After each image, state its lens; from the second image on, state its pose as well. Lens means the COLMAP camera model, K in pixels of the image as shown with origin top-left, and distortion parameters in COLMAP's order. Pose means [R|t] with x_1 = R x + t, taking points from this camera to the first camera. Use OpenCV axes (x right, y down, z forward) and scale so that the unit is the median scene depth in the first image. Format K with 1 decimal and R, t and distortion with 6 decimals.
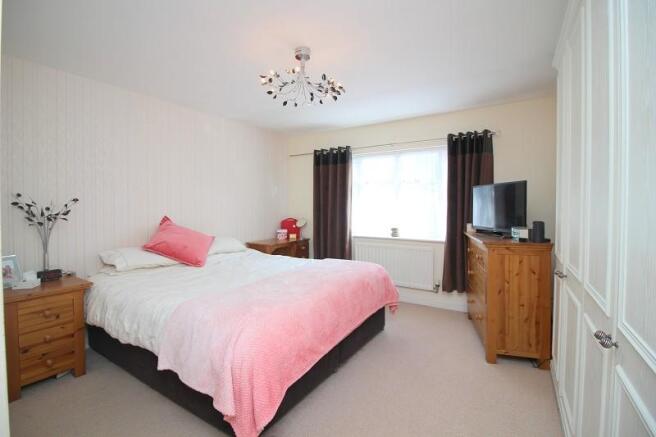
lens RADIAL K [[304.0, 0, 321.9], [0, 304.0, 210.2], [0, 0, 1]] dist [-0.000043, -0.009842]
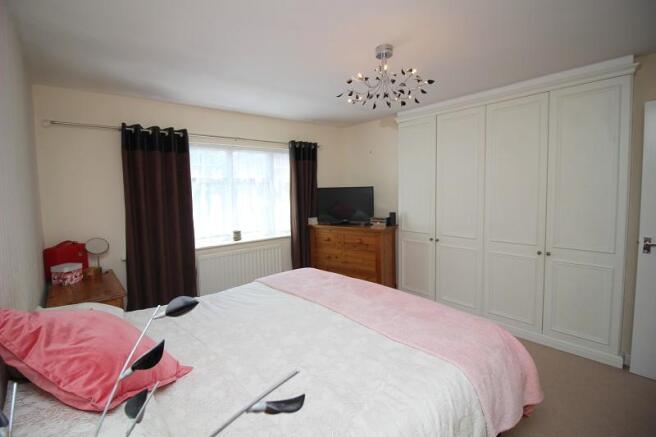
lens RADIAL K [[304.0, 0, 321.9], [0, 304.0, 210.2], [0, 0, 1]] dist [-0.000043, -0.009842]
pose [[0.295469, -0.064042, 0.953203, -0.545463], [0.055340, 0.997223, 0.049845, -0.034795], [-0.953748, 0.038023, 0.298192, 0.477795]]
